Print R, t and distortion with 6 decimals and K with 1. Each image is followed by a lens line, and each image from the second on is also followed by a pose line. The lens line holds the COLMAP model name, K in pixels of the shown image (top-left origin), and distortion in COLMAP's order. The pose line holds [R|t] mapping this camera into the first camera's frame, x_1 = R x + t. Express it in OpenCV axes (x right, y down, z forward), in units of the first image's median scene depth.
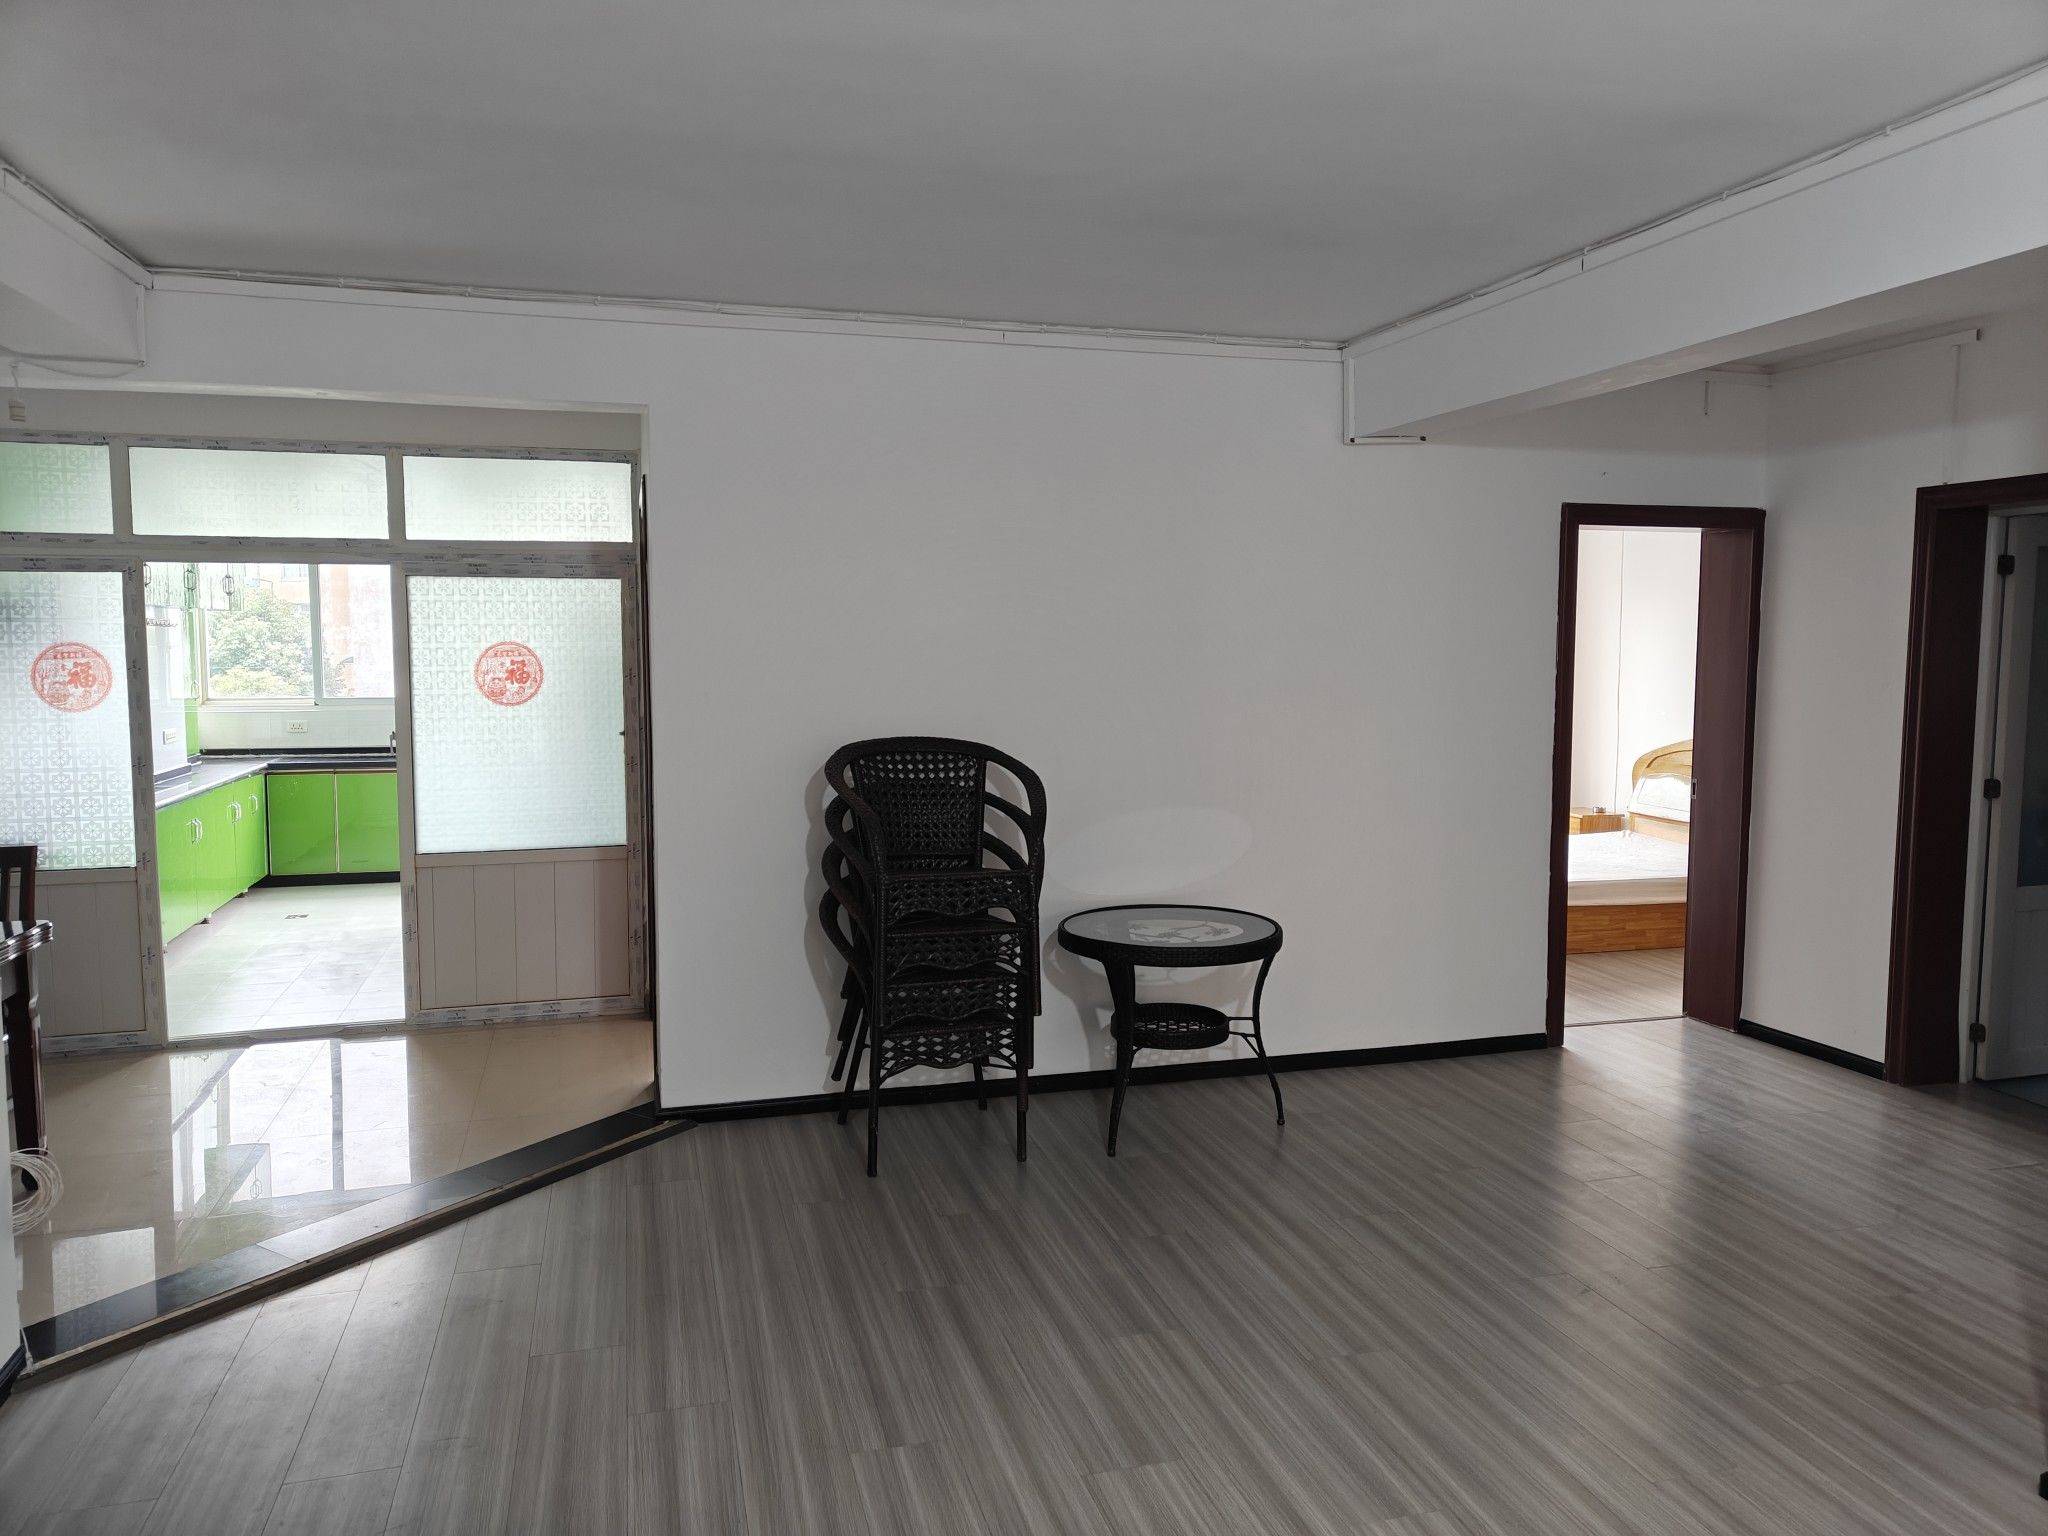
lens RADIAL K [[1438.6, 0, 1028.9], [0, 1438.6, 756.1], [0, 0, 1]] dist [0.009805, 0.003467]
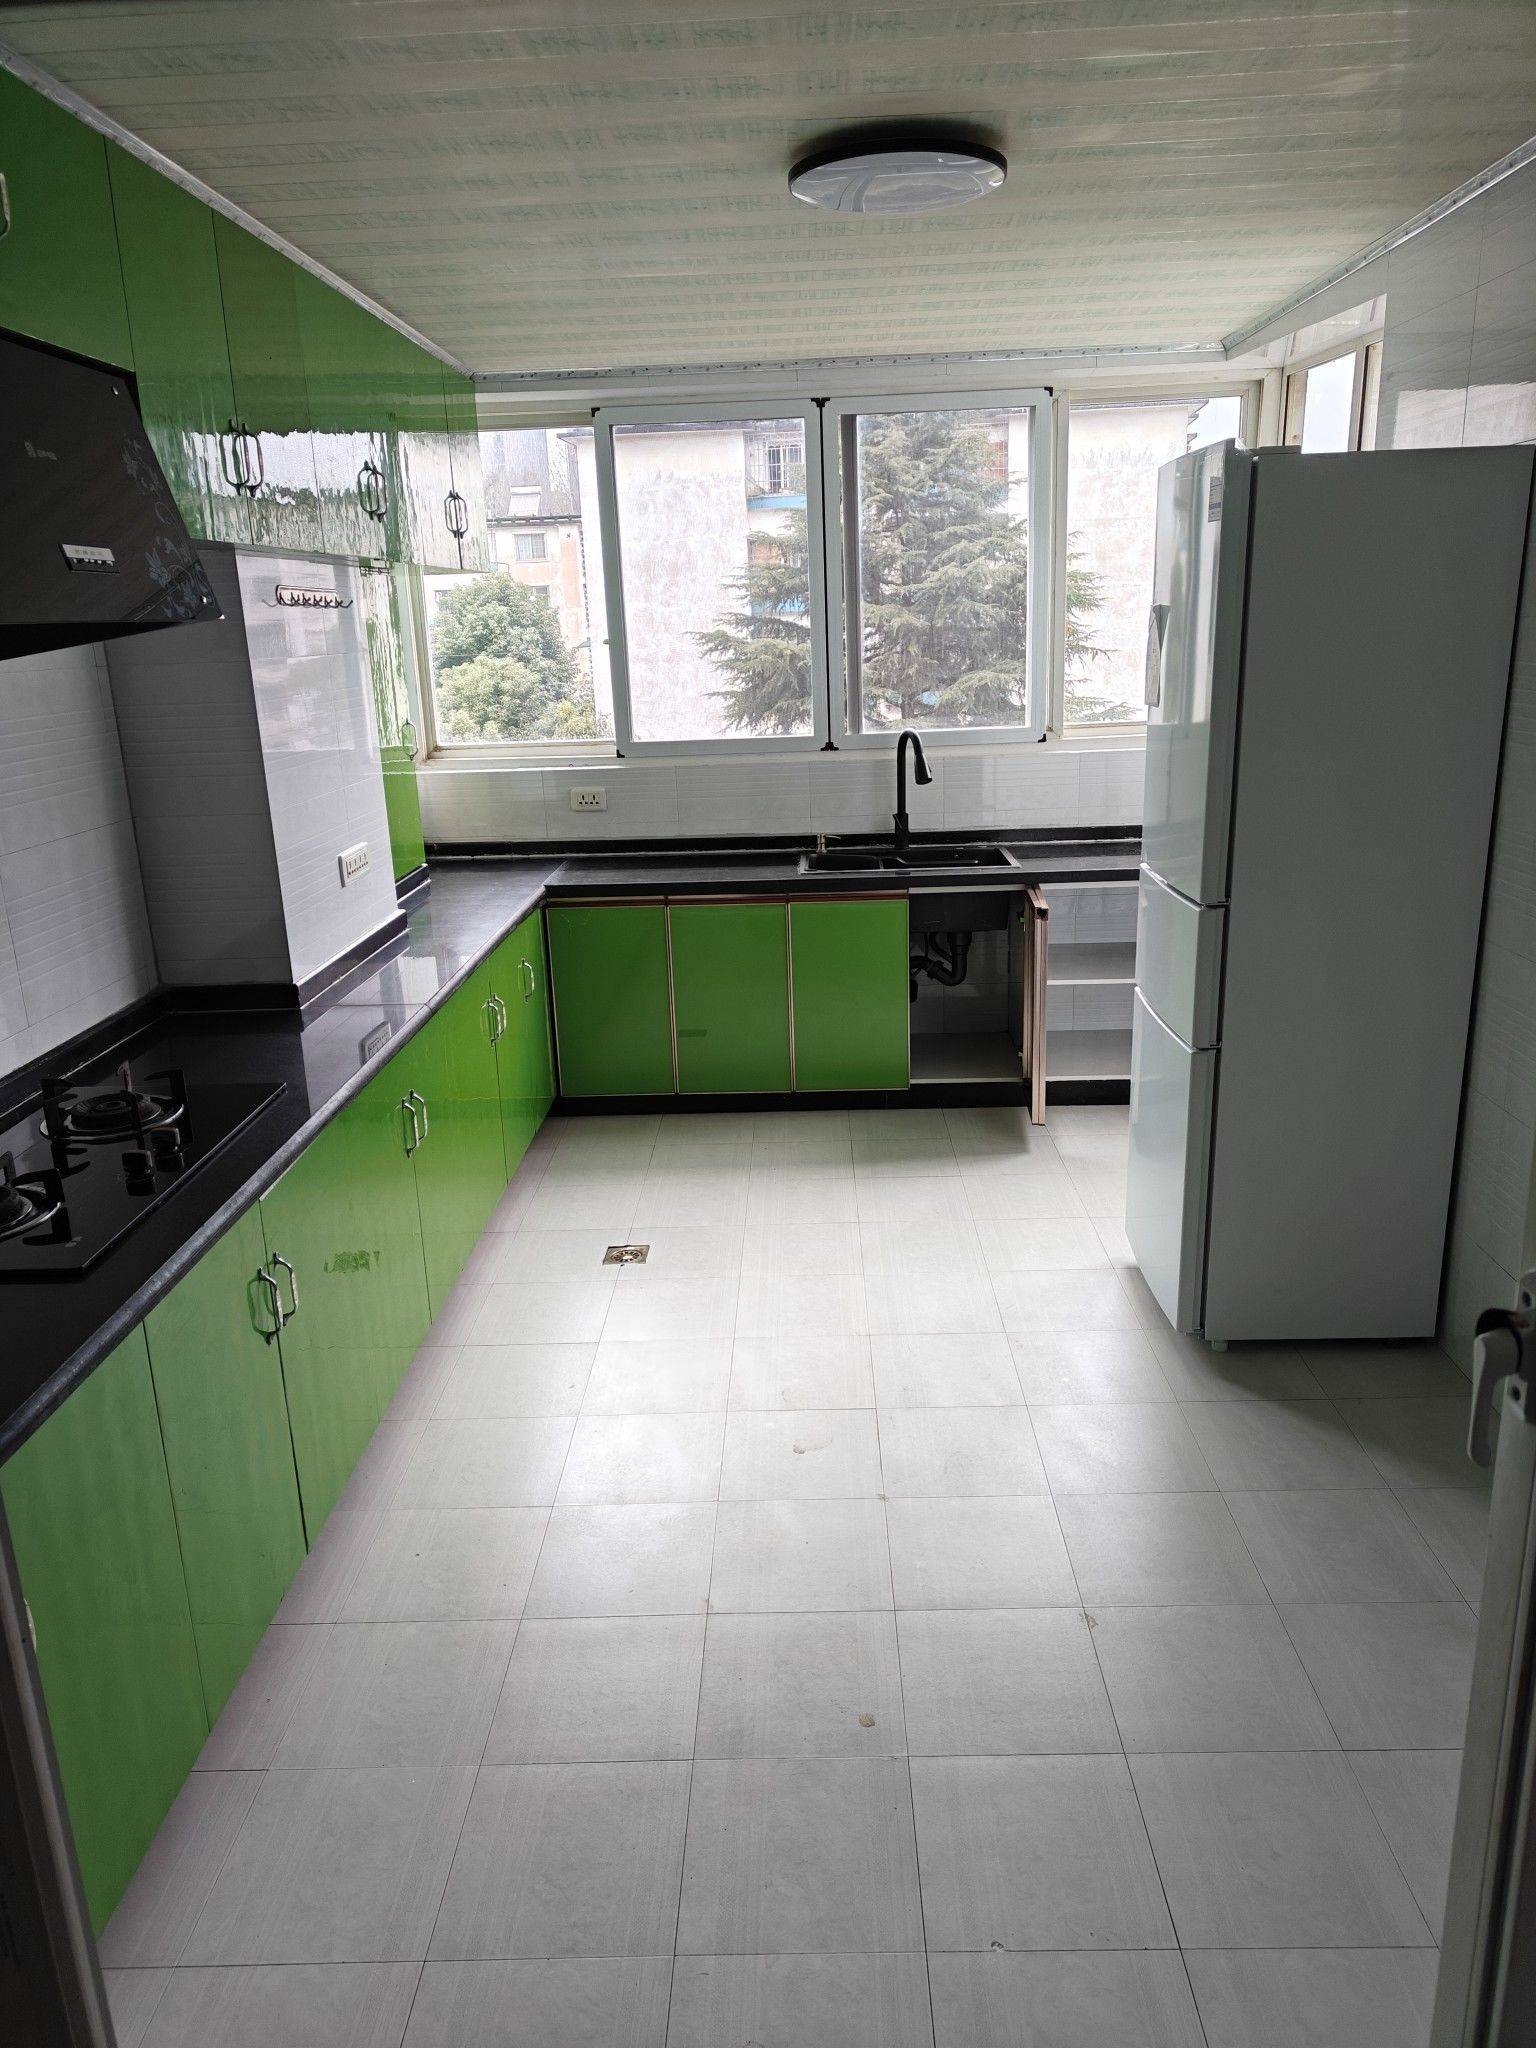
lens RADIAL K [[1438.6, 0, 773.0], [0, 1438.6, 1026.5], [0, 0, 1]] dist [0.009805, 0.003467]
pose [[0.952336, 0.047934, -0.301262, -0.054680], [0.014302, 0.979475, 0.201056, -0.008531], [0.304716, -0.195782, 0.932104, 0.100124]]
